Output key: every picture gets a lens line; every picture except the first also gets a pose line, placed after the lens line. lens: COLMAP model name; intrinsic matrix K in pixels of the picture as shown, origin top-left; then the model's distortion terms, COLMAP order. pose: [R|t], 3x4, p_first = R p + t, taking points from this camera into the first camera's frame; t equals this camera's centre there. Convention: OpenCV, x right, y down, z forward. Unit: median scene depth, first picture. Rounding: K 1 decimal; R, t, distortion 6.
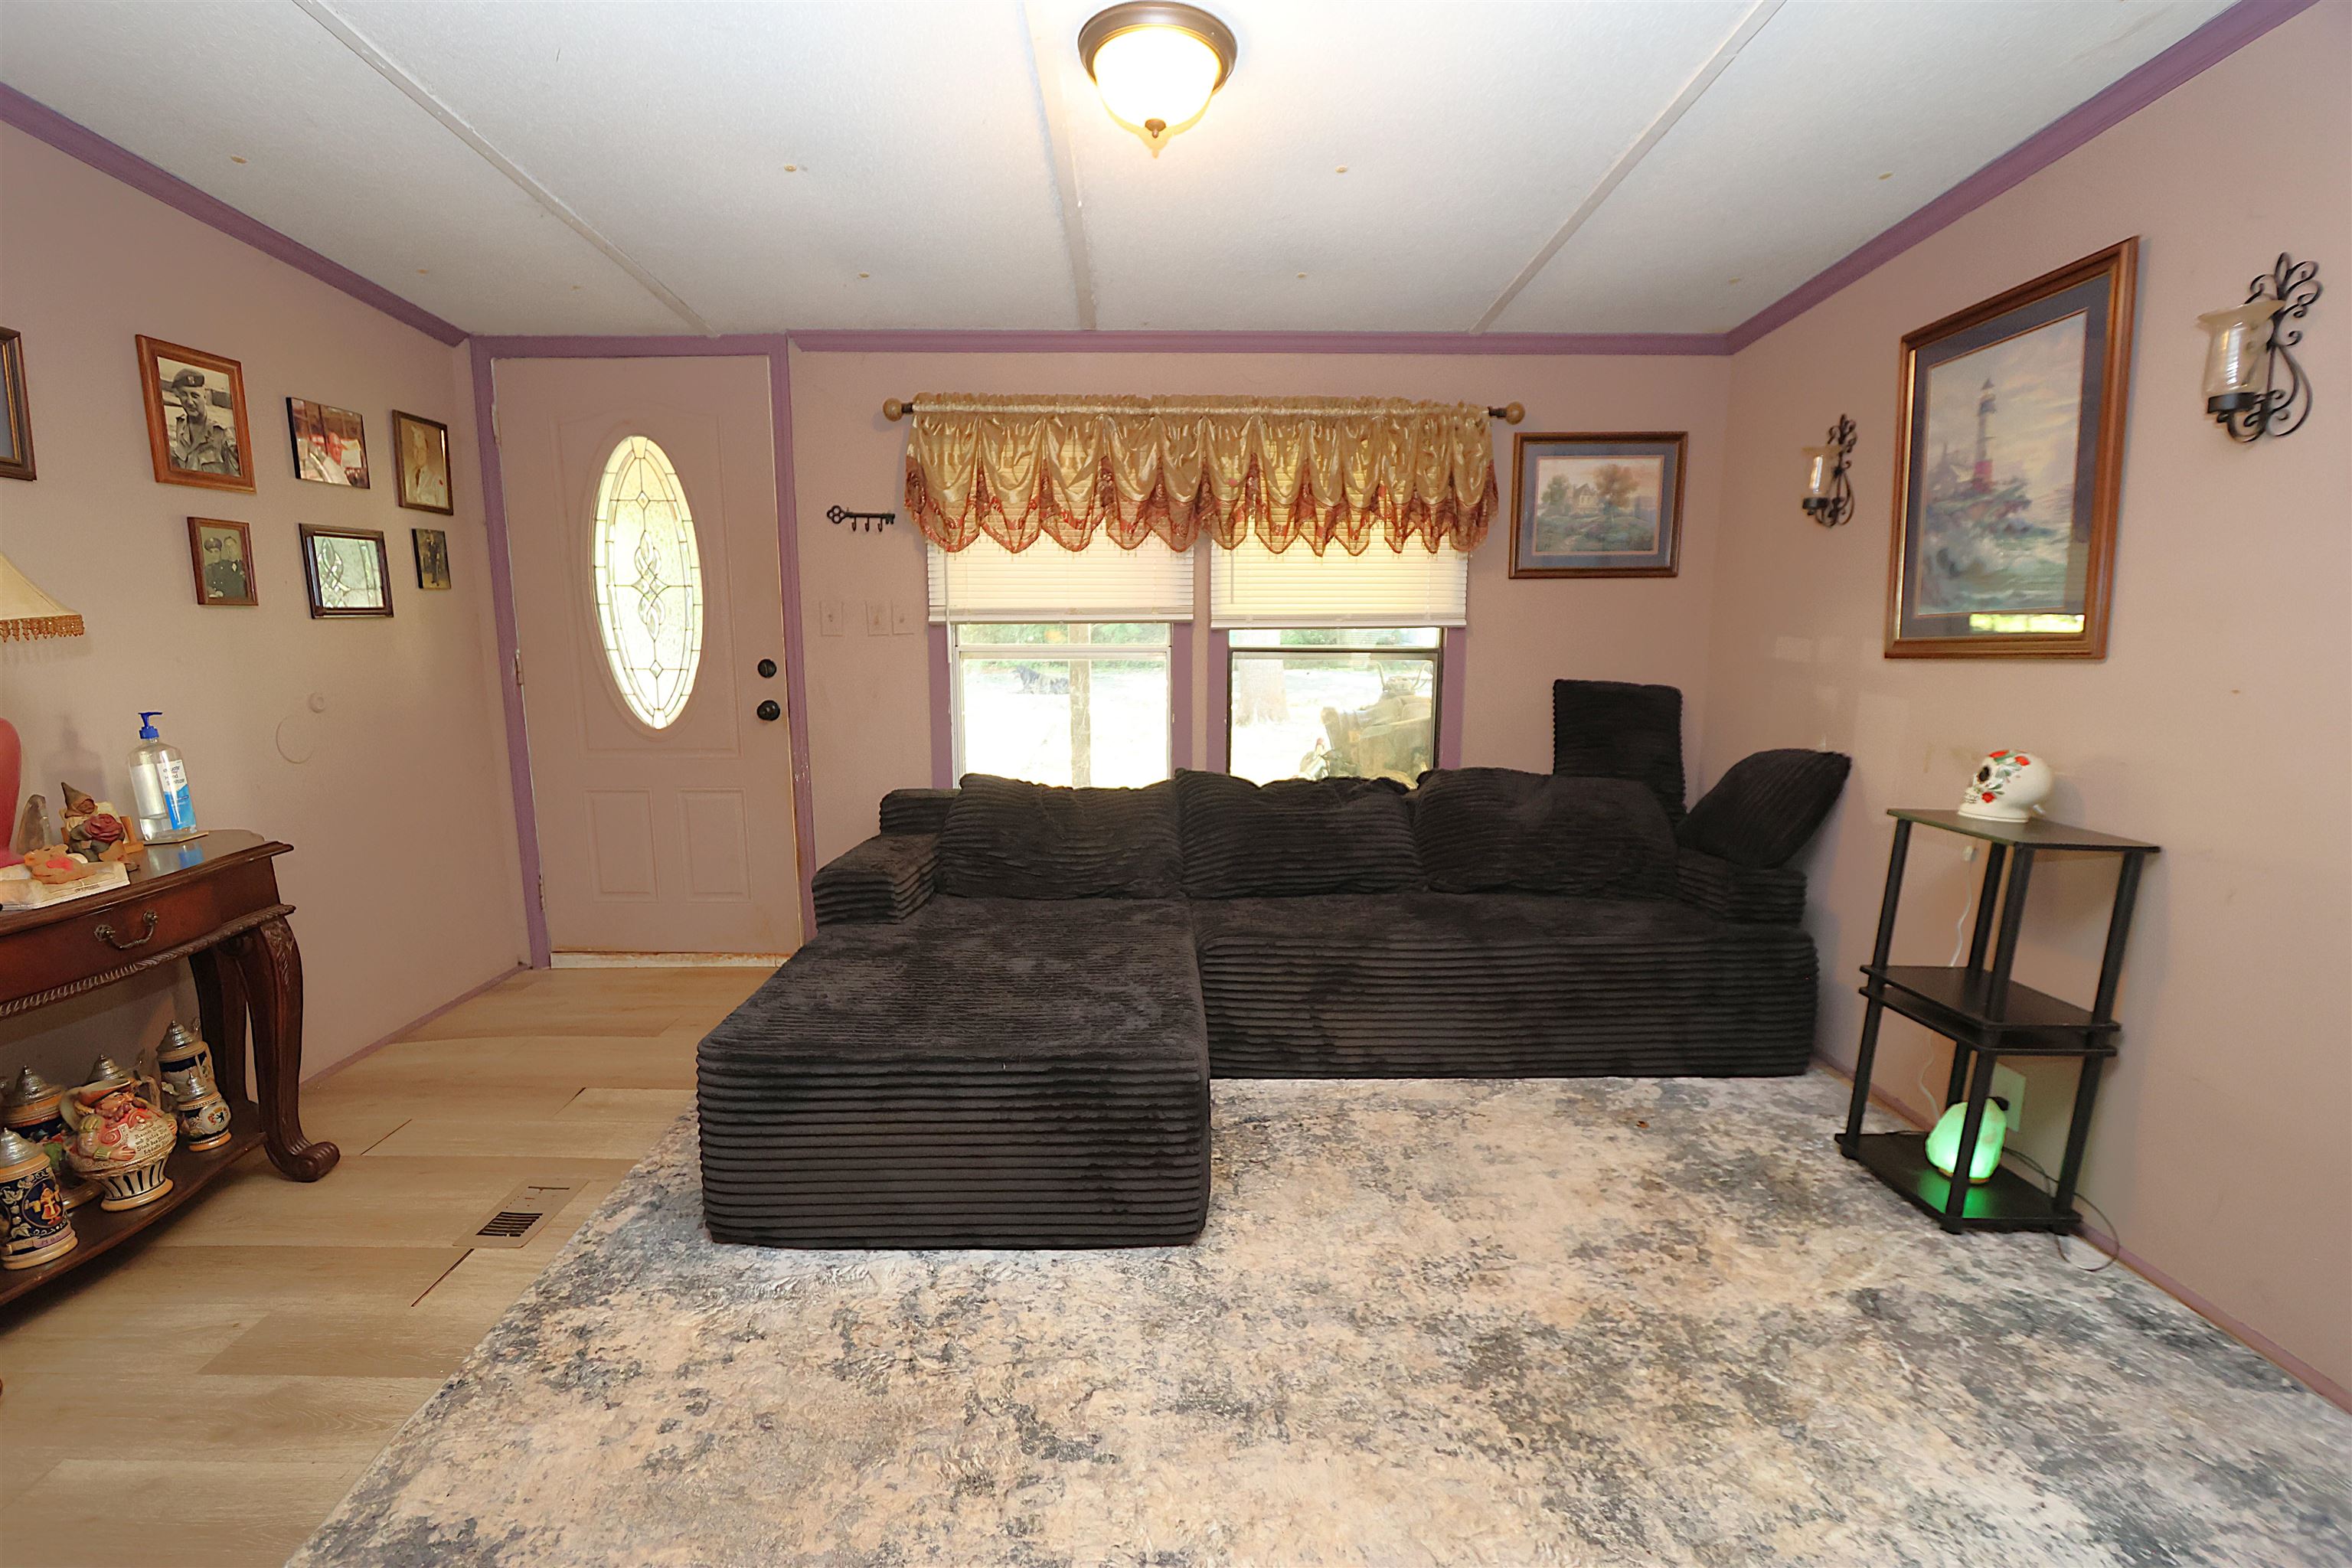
lens RADIAL K [[1067.7, 0, 1161.6], [0, 1067.7, 794.6], [0, 0, 1]] dist [-0.014714, 0.001553]
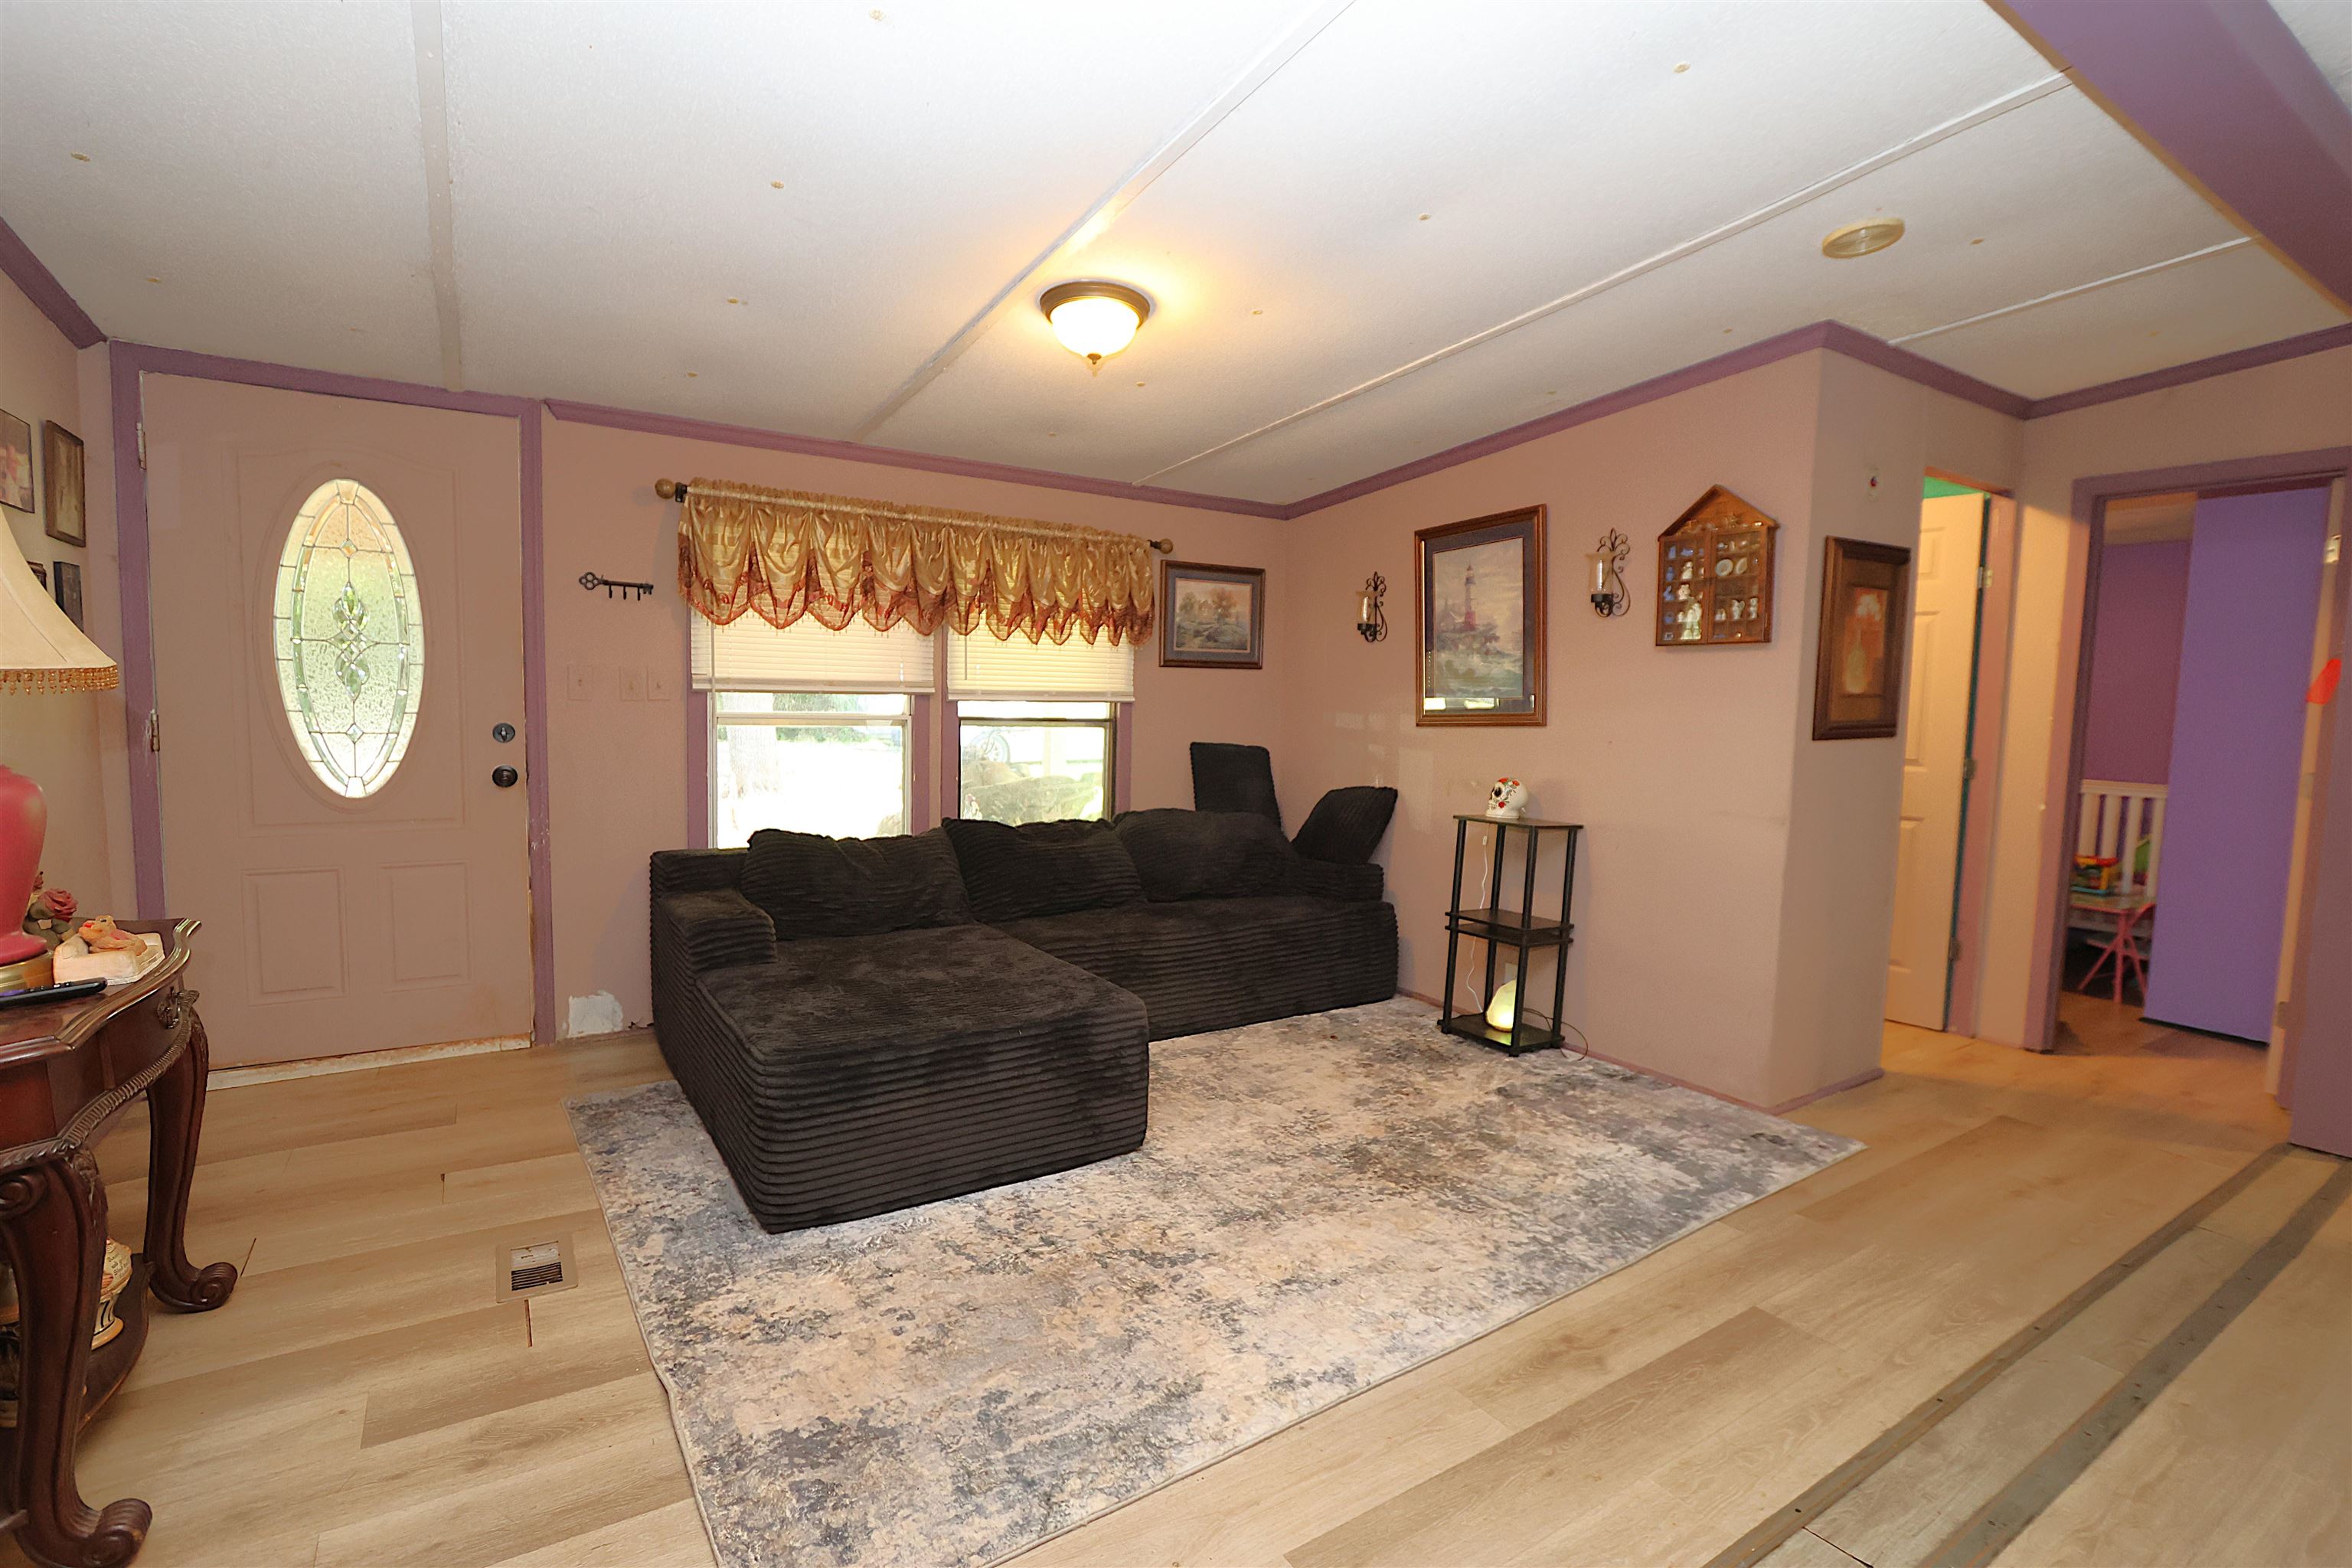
lens RADIAL K [[1076.6, 0, 1173.5], [0, 1076.6, 779.0], [0, 0, 1]] dist [-0.015709, 0.000607]
pose [[0.845443, -0.020397, 0.533677, -0.490924], [0.064423, 0.995868, -0.063997, 0.030609], [-0.530166, 0.088487, 0.843264, -0.166147]]
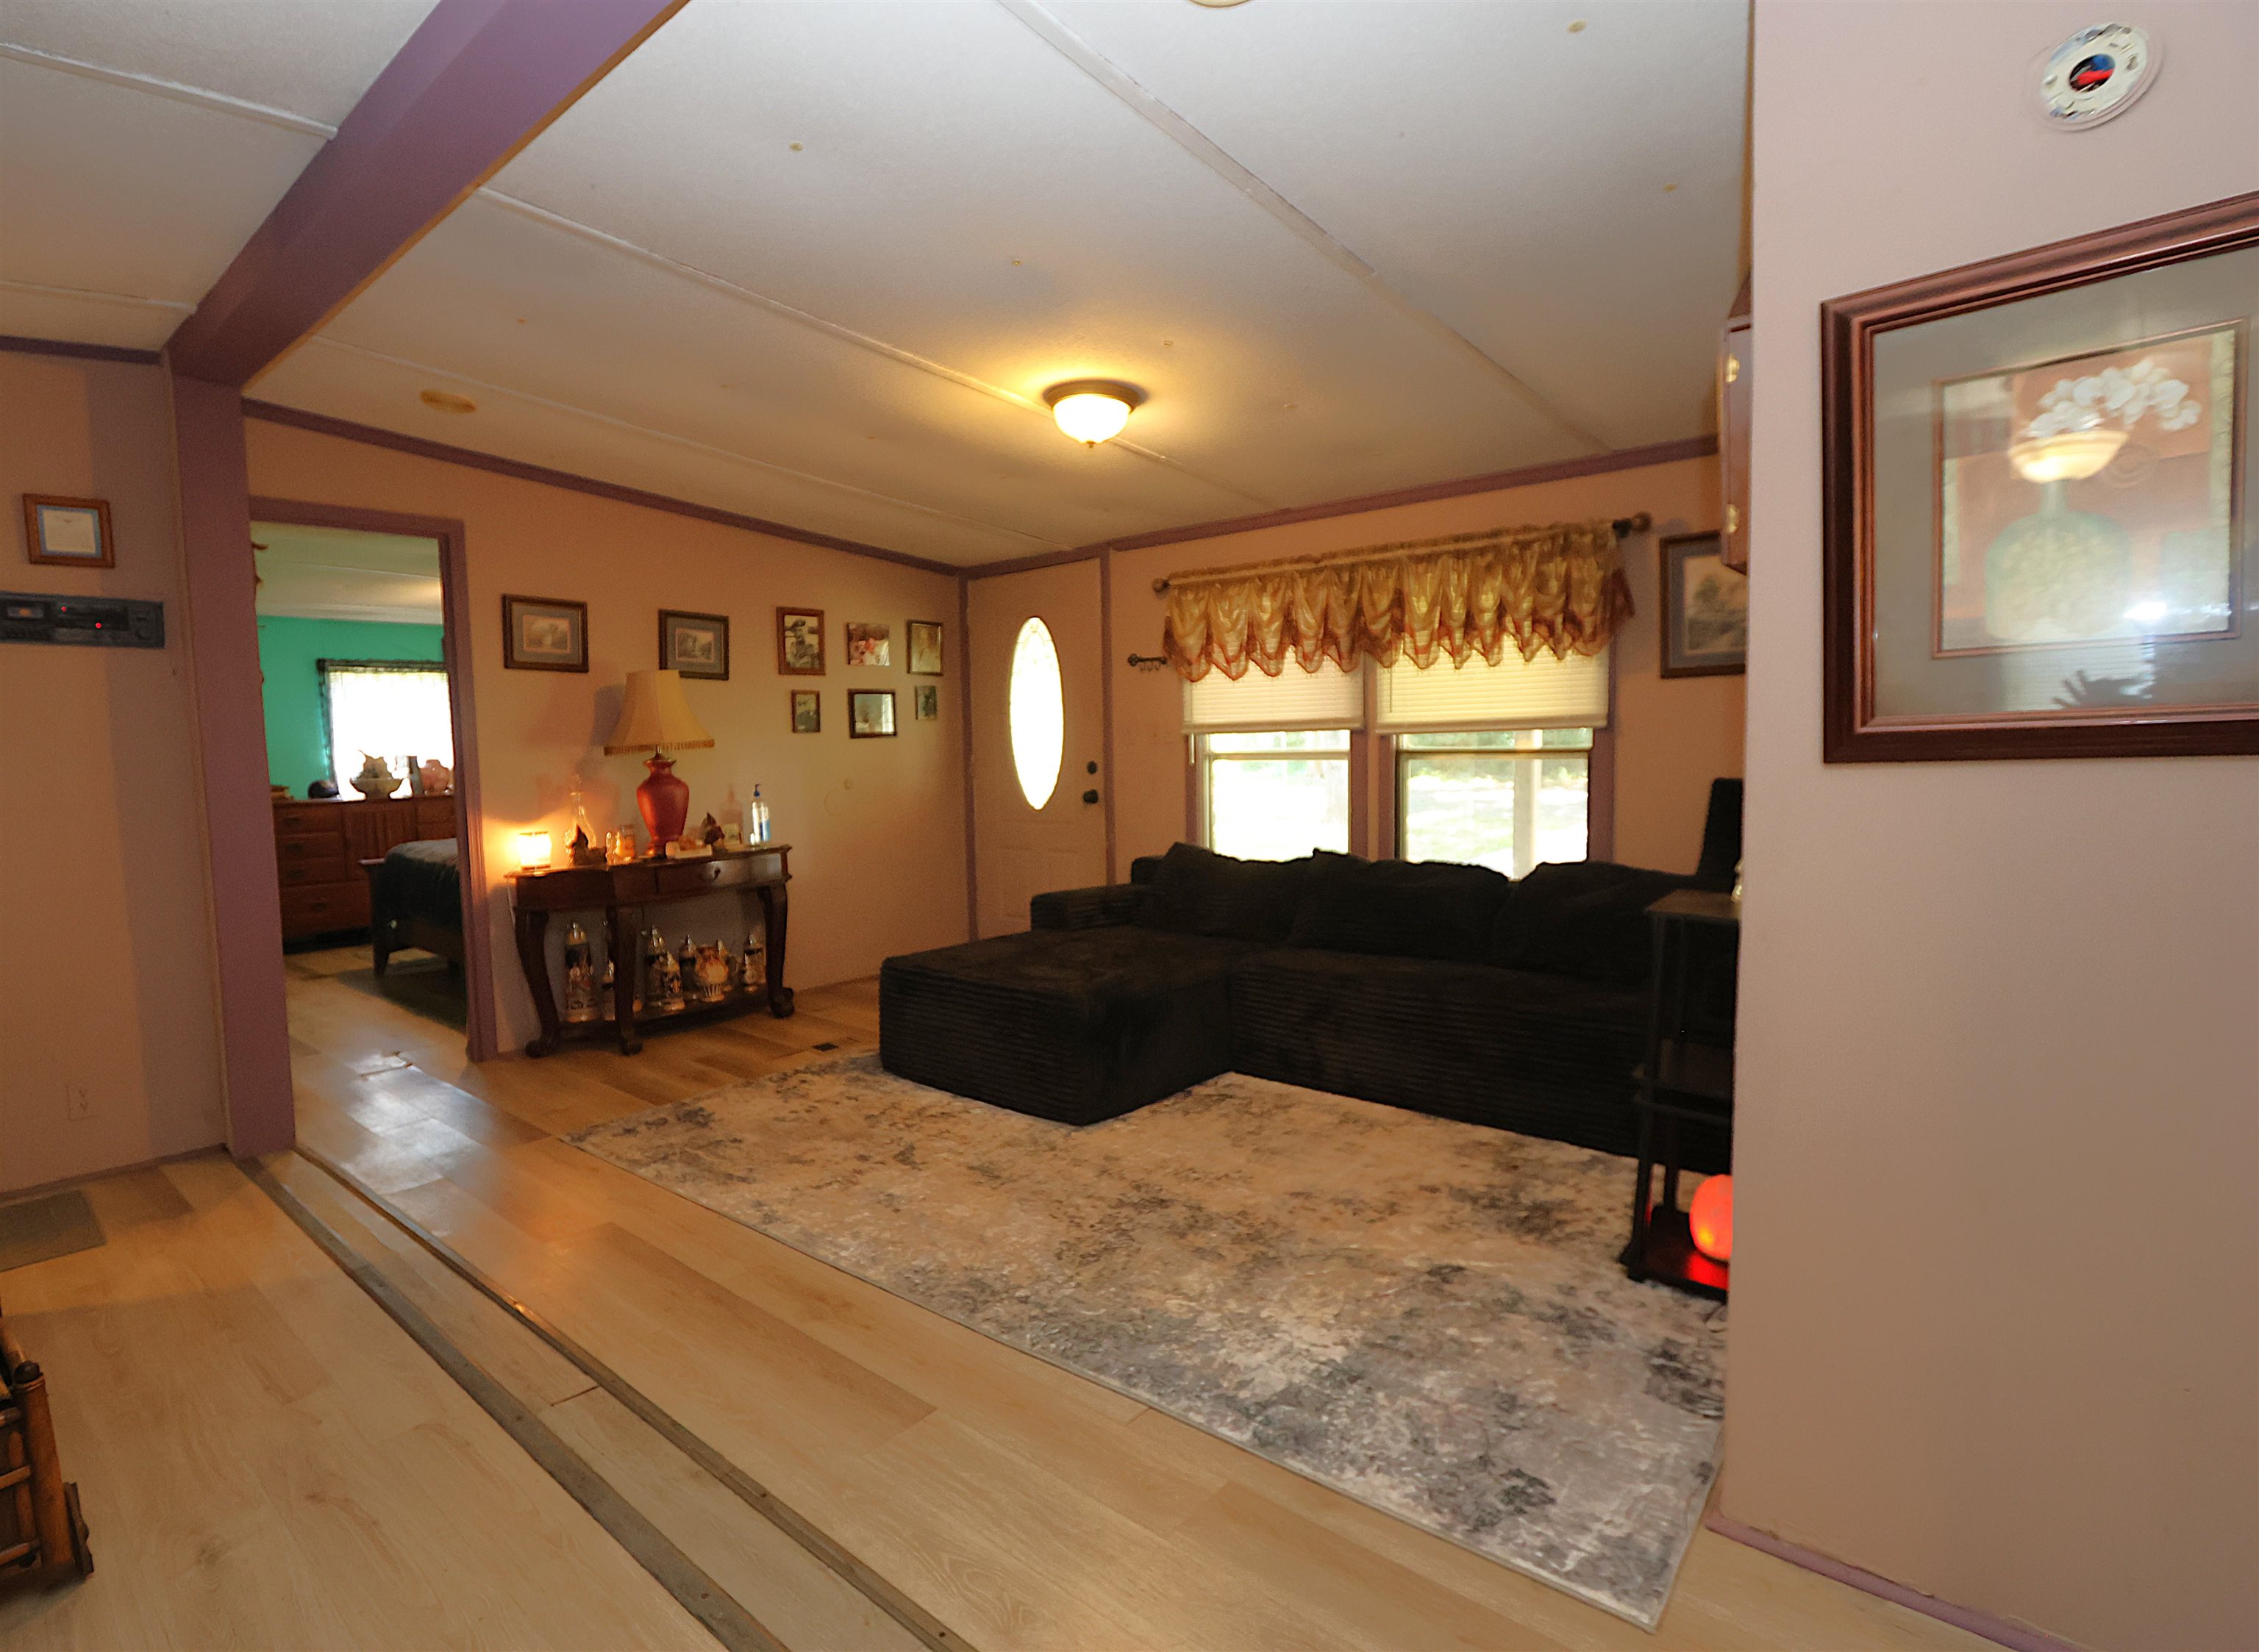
lens RADIAL K [[1123.9, 0, 1024.7], [0, 1123.9, 825.1], [0, 0, 1]] dist [-0.024994, 0.000164]
pose [[0.724148, 0.033248, -0.688843, 0.810537], [-0.088868, 0.995008, -0.045398, 0.048317], [0.683895, 0.094091, 0.723488, -0.212518]]
